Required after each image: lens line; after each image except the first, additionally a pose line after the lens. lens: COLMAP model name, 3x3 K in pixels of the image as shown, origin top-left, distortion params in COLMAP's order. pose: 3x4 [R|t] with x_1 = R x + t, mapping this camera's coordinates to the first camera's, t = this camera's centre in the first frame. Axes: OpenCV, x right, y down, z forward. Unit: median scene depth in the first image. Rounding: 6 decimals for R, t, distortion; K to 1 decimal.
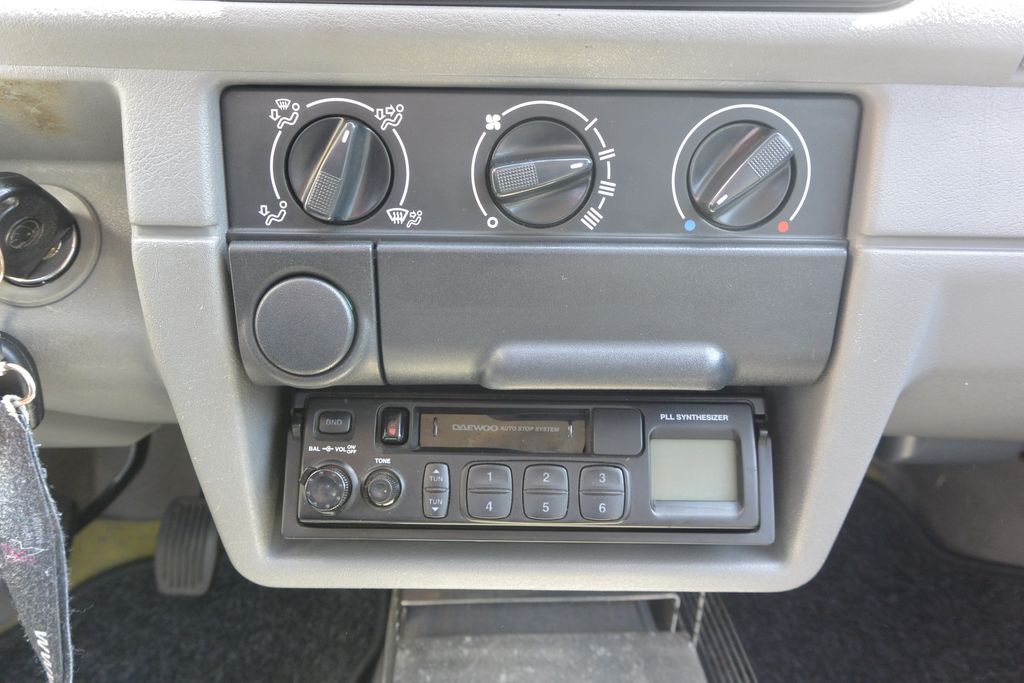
lens RADIAL K [[780.3, 0, 512.6], [0, 780.3, 333.0], [0, 0, 1]] dist [-0.001878, 0.010999]
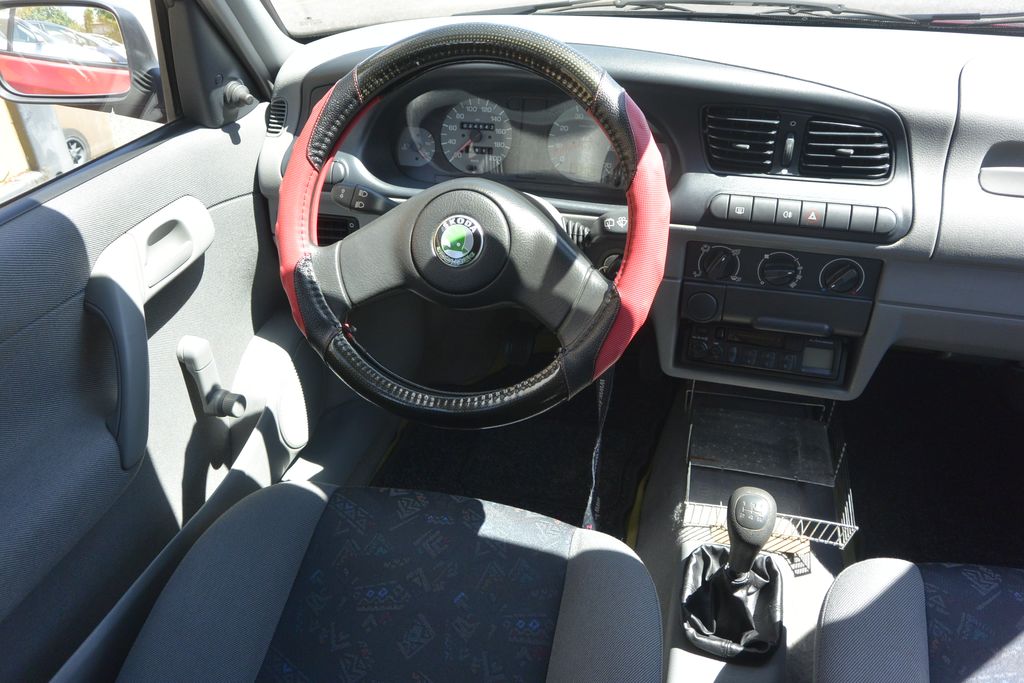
lens RADIAL K [[780.3, 0, 510.5], [0, 780.3, 342.4], [0, 0, 1]] dist [-0.001878, 0.010999]
pose [[0.958455, 0.120688, -0.258454, -0.159640], [-0.053422, 0.965997, 0.252973, -0.660817], [0.280196, -0.228656, 0.932312, -2.425633]]
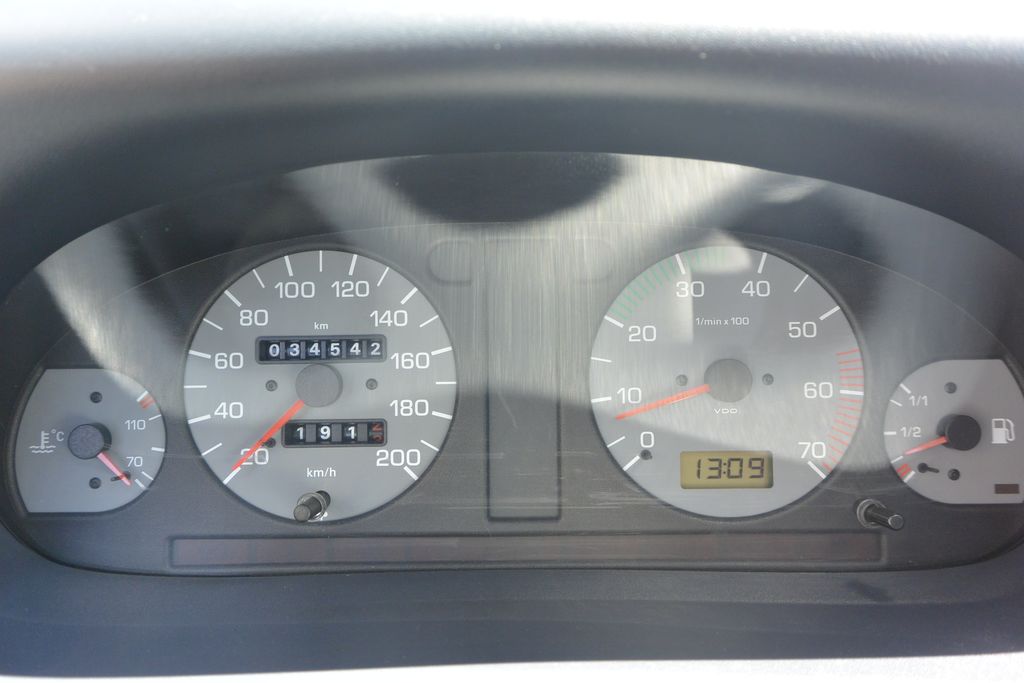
lens RADIAL K [[780.3, 0, 512.8], [0, 780.3, 343.7], [0, 0, 1]] dist [-0.001878, 0.010999]
pose [[0.998386, -0.023016, -0.051926, -1.085419], [0.023161, 0.999729, 0.002192, -0.709761], [0.051861, -0.003391, 0.998649, 0.201055]]
